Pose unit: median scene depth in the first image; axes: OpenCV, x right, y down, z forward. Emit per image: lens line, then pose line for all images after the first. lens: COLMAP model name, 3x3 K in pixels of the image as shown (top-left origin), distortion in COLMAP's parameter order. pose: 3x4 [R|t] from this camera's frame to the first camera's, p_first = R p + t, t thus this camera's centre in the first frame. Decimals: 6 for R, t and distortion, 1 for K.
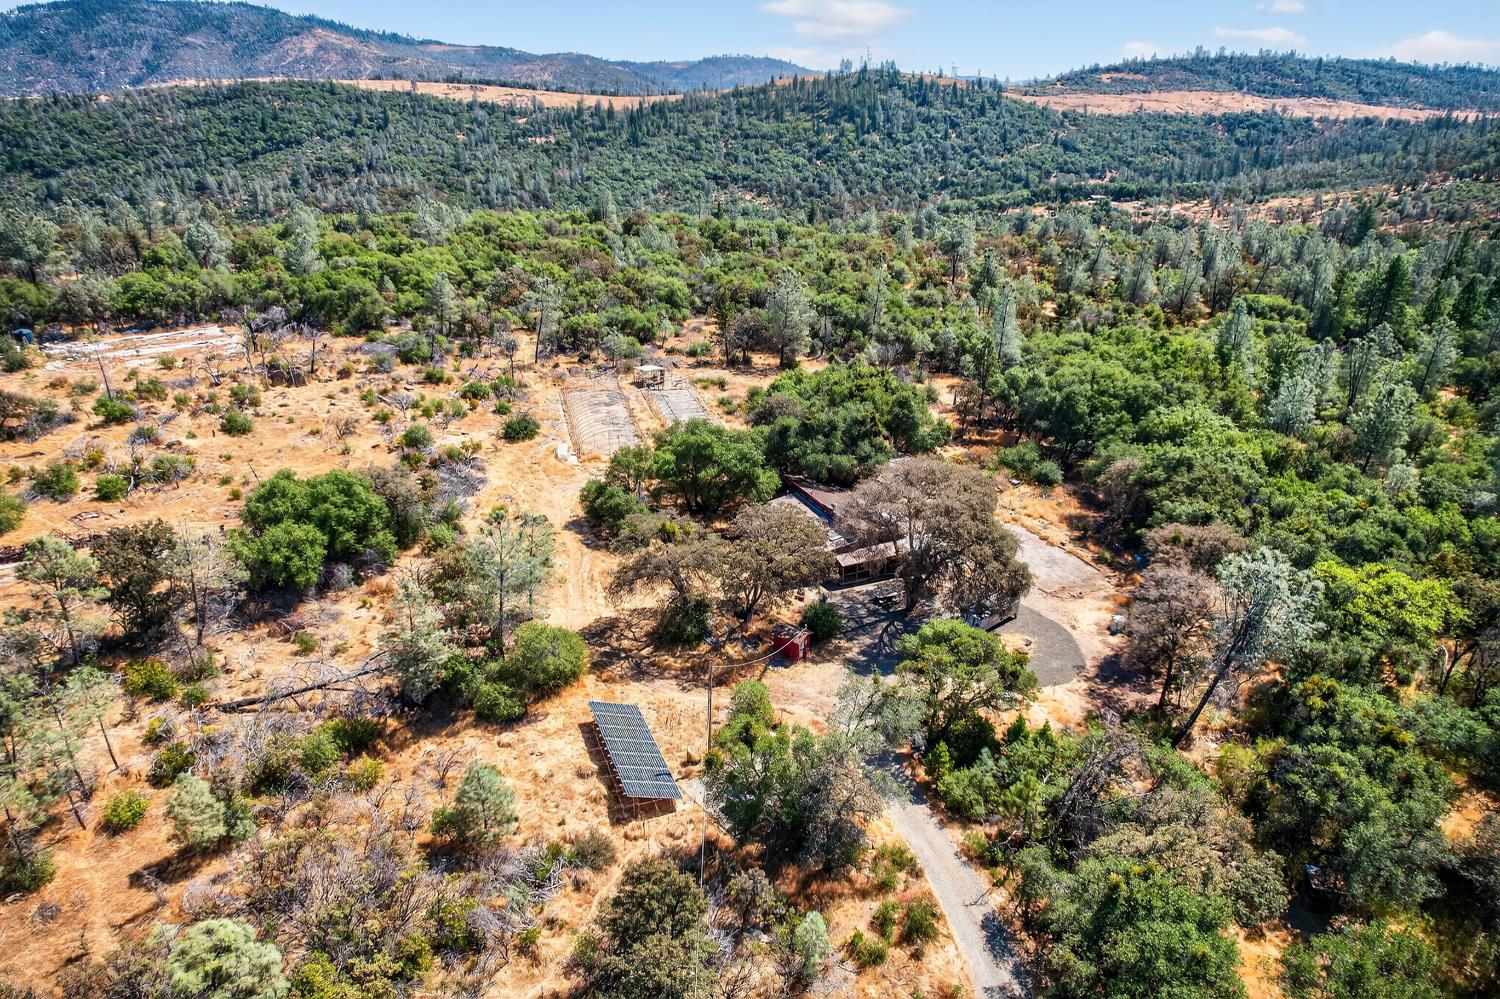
lens RADIAL K [[954.6, 0, 750.0], [0, 954.6, 499.3], [0, 0, 1]] dist [-0.076193, 0.068161]
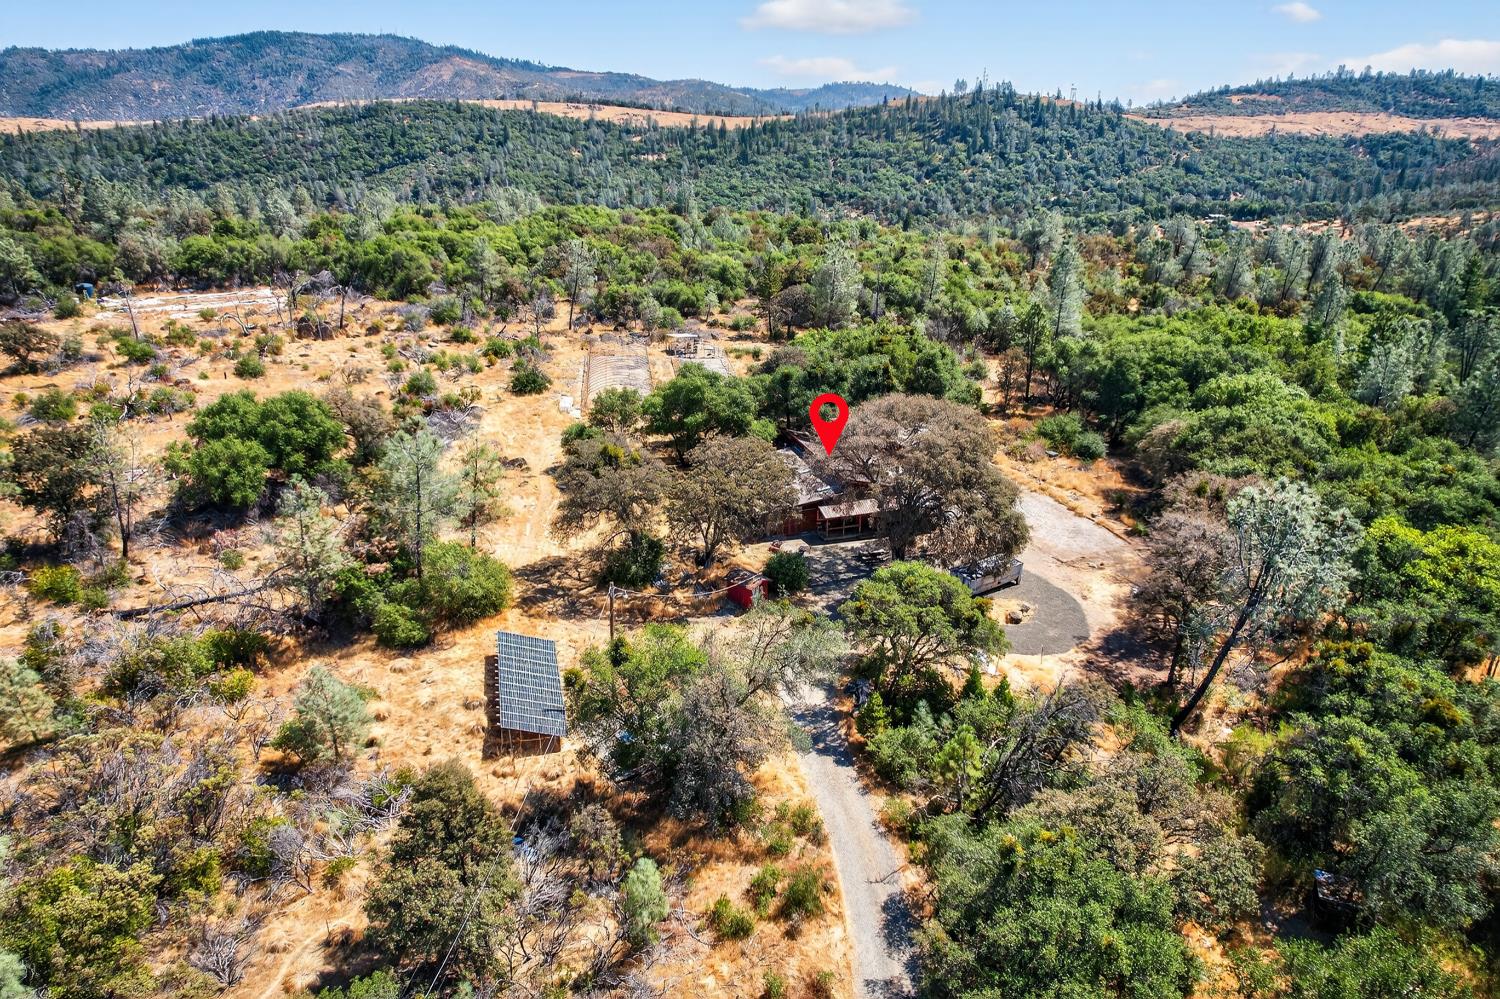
lens RADIAL K [[954.6, 0, 750.0], [0, 954.6, 499.3], [0, 0, 1]] dist [-0.076193, 0.068161]
pose [[0.993137, 0.043888, -0.108414, 0.084623], [-0.046606, 0.998656, -0.022660, 0.052385], [0.107274, 0.027557, 0.993848, 0.071103]]
